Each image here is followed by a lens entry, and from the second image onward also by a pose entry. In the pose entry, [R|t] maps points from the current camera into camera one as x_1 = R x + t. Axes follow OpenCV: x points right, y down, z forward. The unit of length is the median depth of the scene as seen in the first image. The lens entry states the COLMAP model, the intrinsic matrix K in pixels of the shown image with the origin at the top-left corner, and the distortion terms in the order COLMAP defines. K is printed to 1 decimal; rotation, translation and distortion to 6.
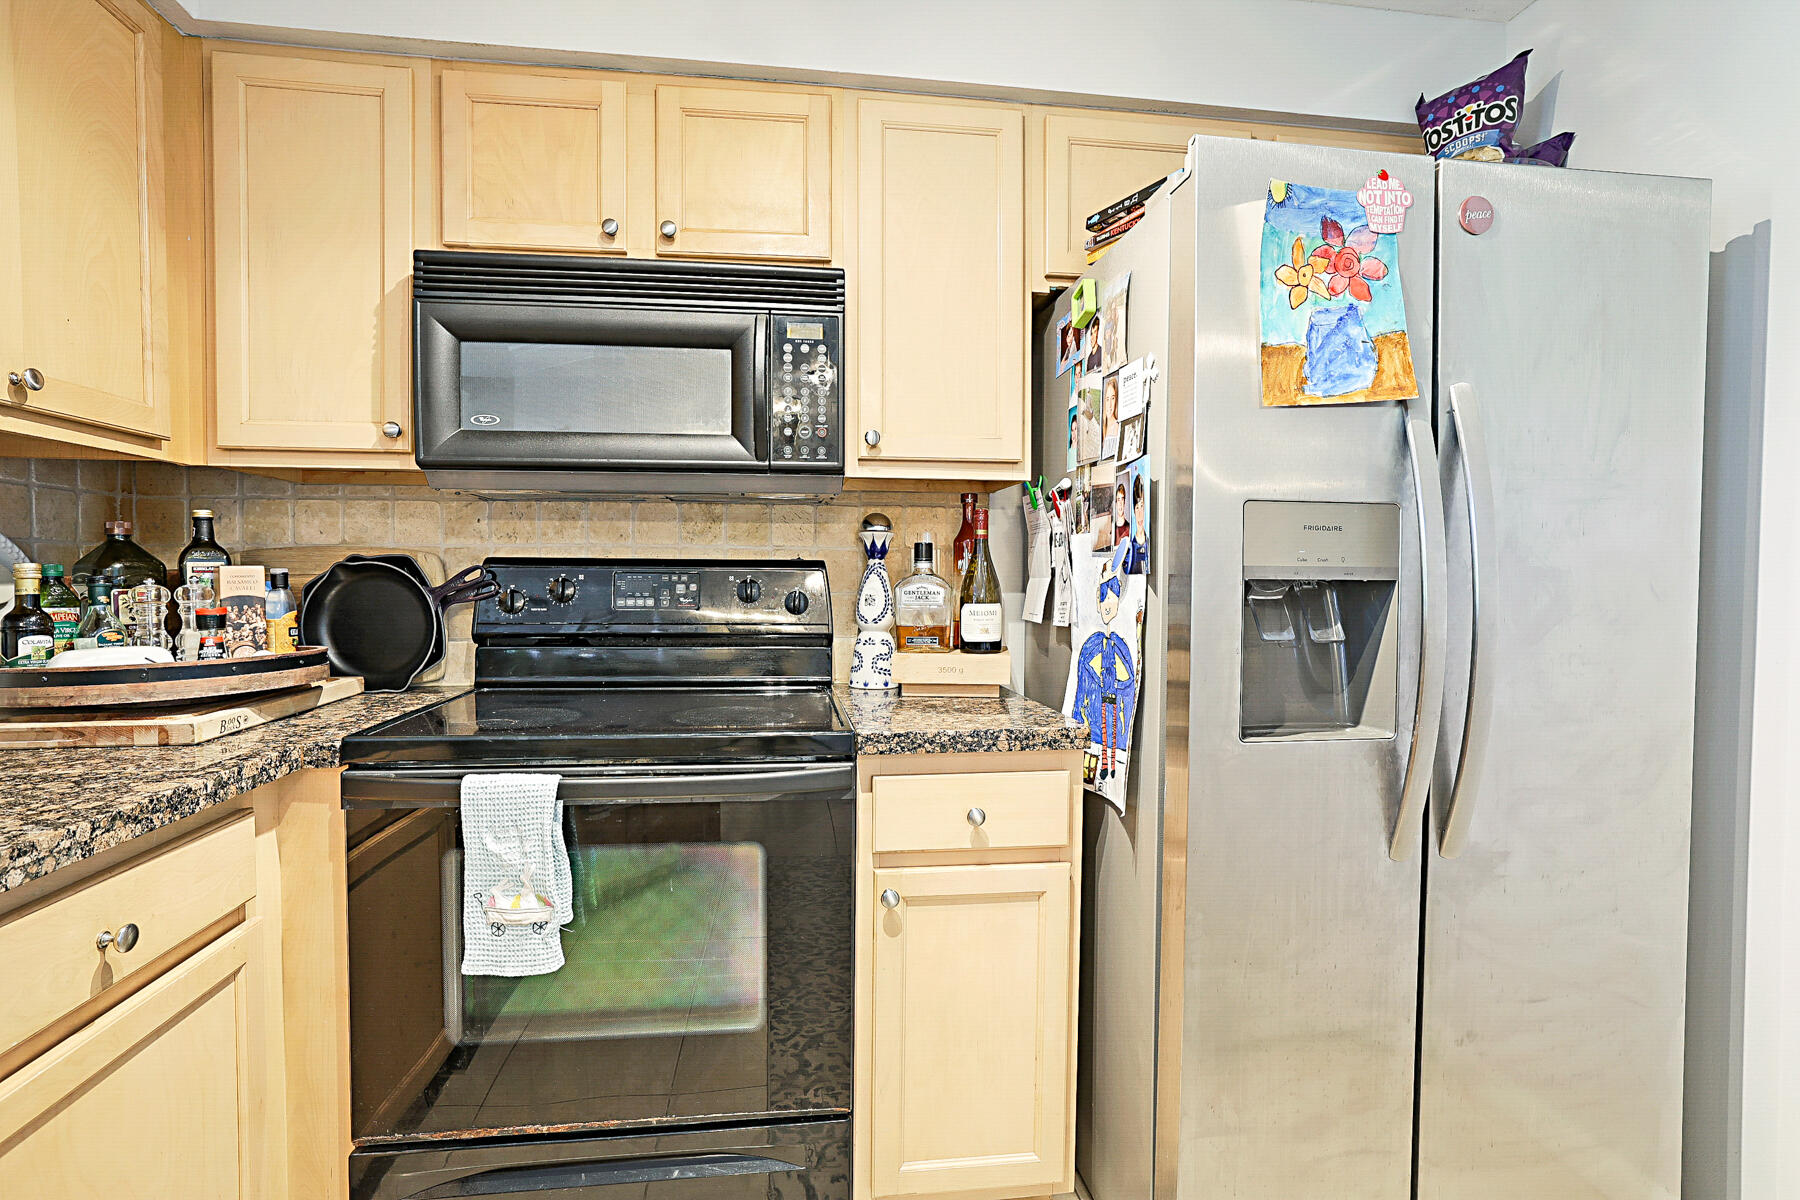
lens RADIAL K [[860.2, 0, 890.4], [0, 860.2, 597.6], [0, 0, 1]] dist [-0.048554, 0.027479]
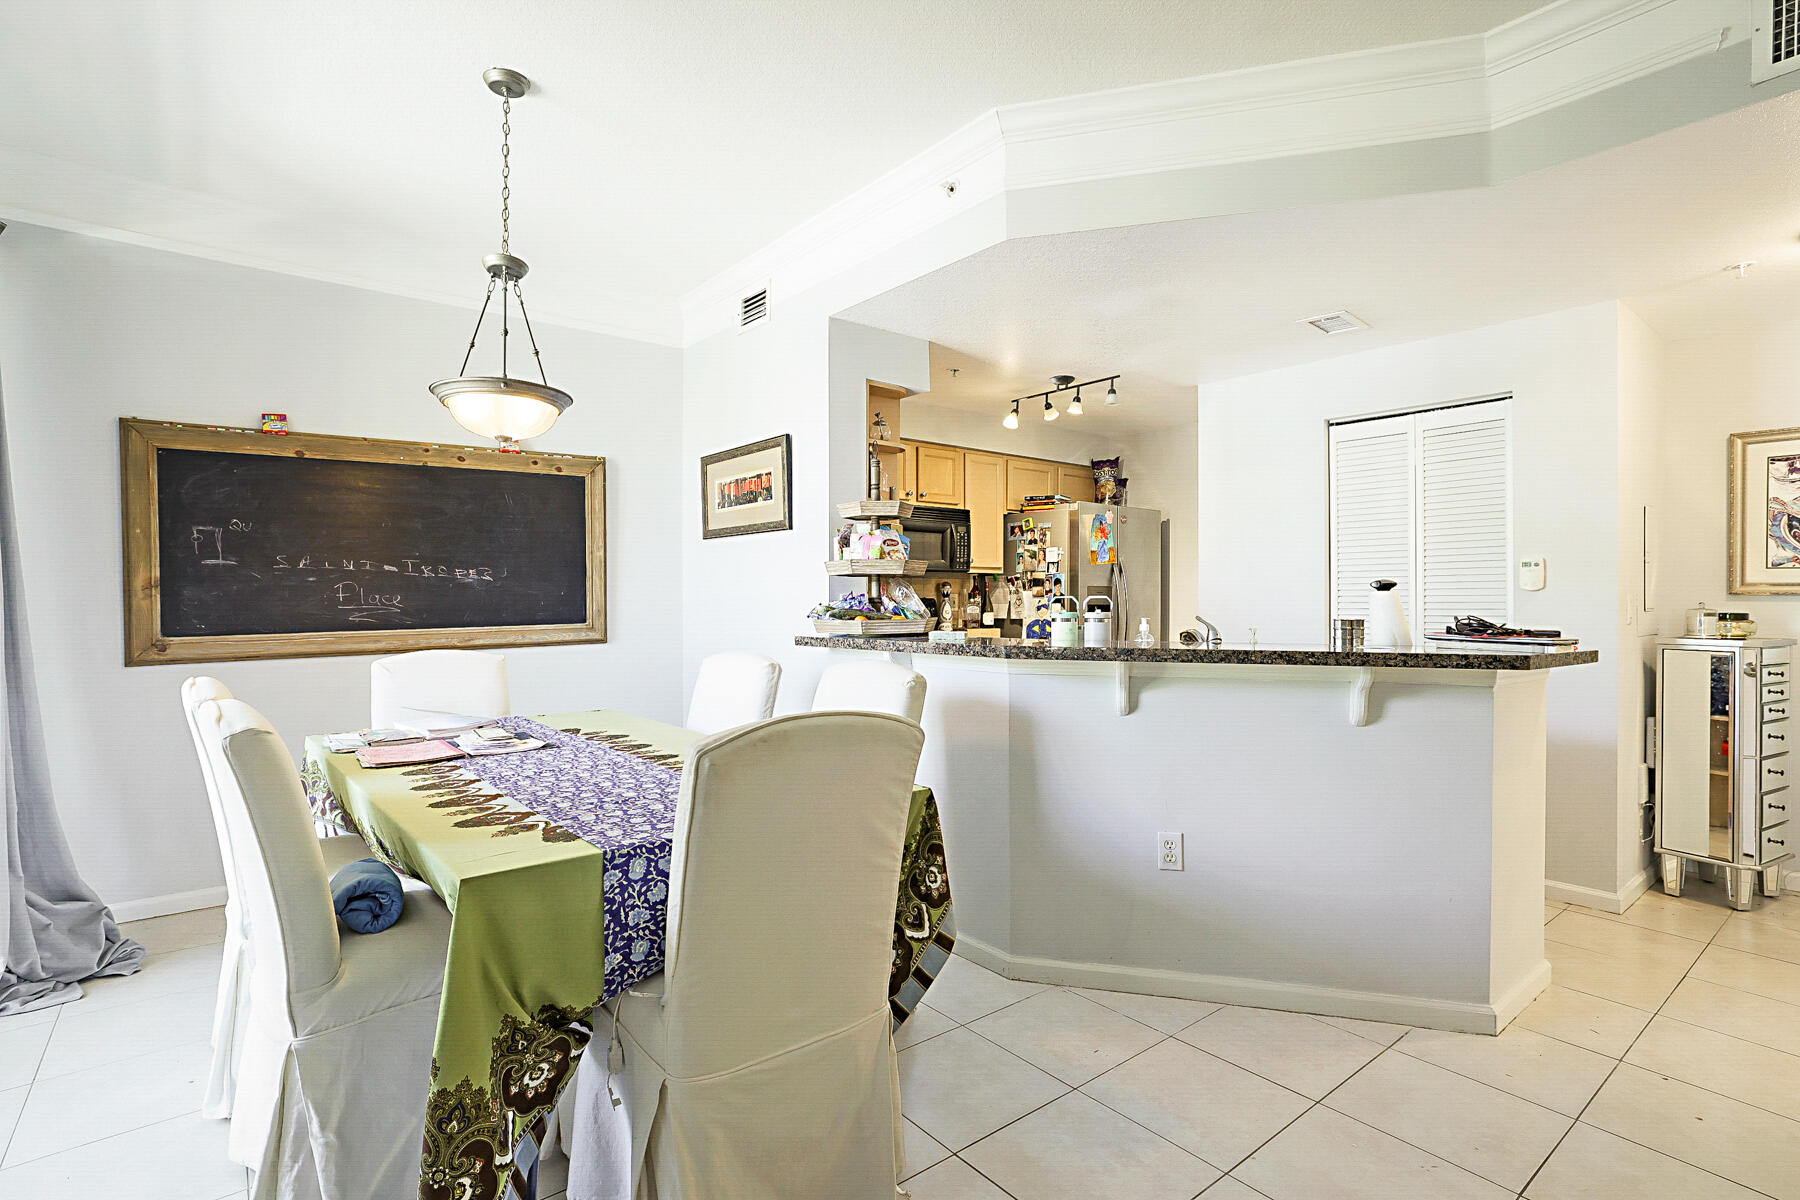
lens RADIAL K [[860.2, 0, 890.4], [0, 860.2, 597.6], [0, 0, 1]] dist [-0.048554, 0.027479]
pose [[0.855173, -0.001639, 0.518340, -2.098370], [0.014270, 0.999690, -0.020382, 0.013097], [-0.518146, 0.024827, 0.854932, -1.707509]]
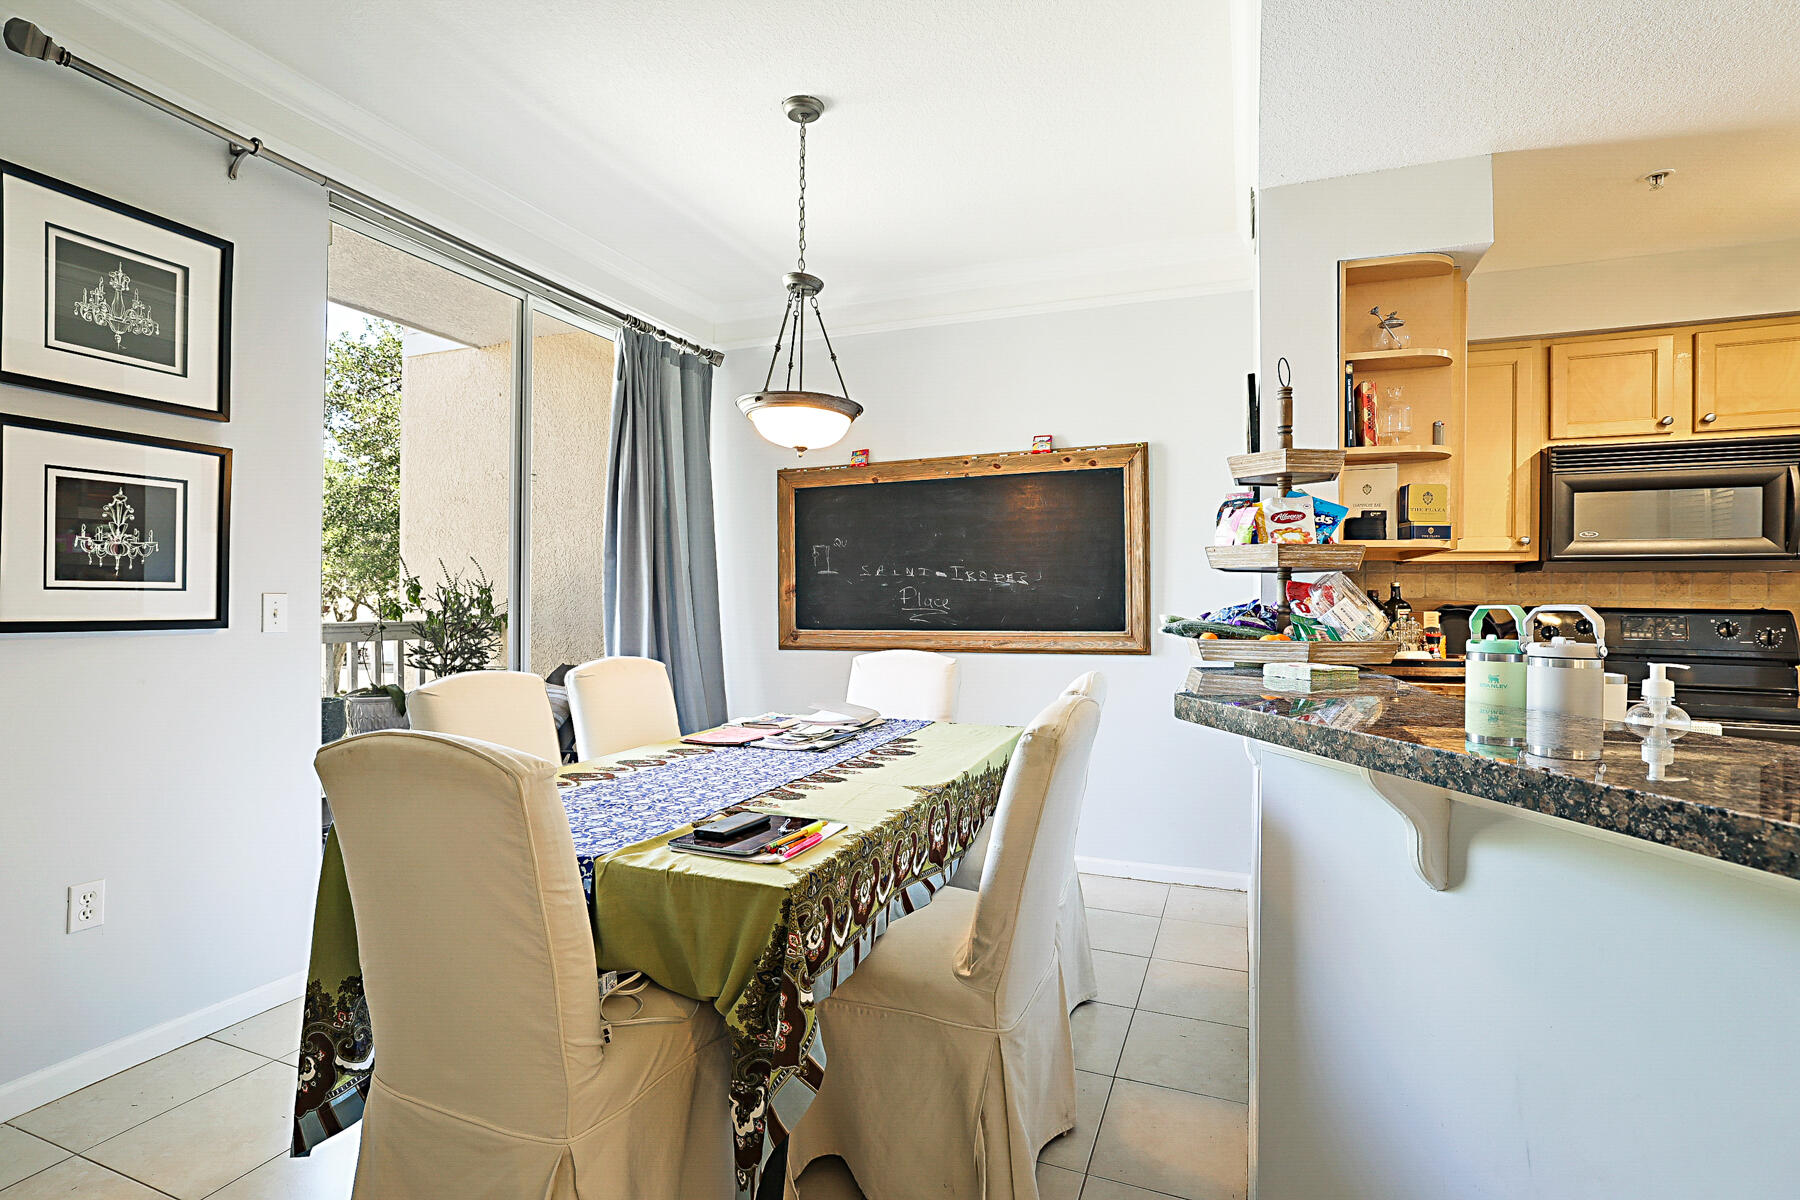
lens RADIAL K [[872.5, 0, 895.2], [0, 872.5, 595.0], [0, 0, 1]] dist [-0.044205, 0.030162]
pose [[0.868236, 0.003297, -0.496141, -0.852197], [-0.019095, 0.999459, -0.026774, 0.000742], [0.495784, 0.032720, 0.867829, -1.345504]]
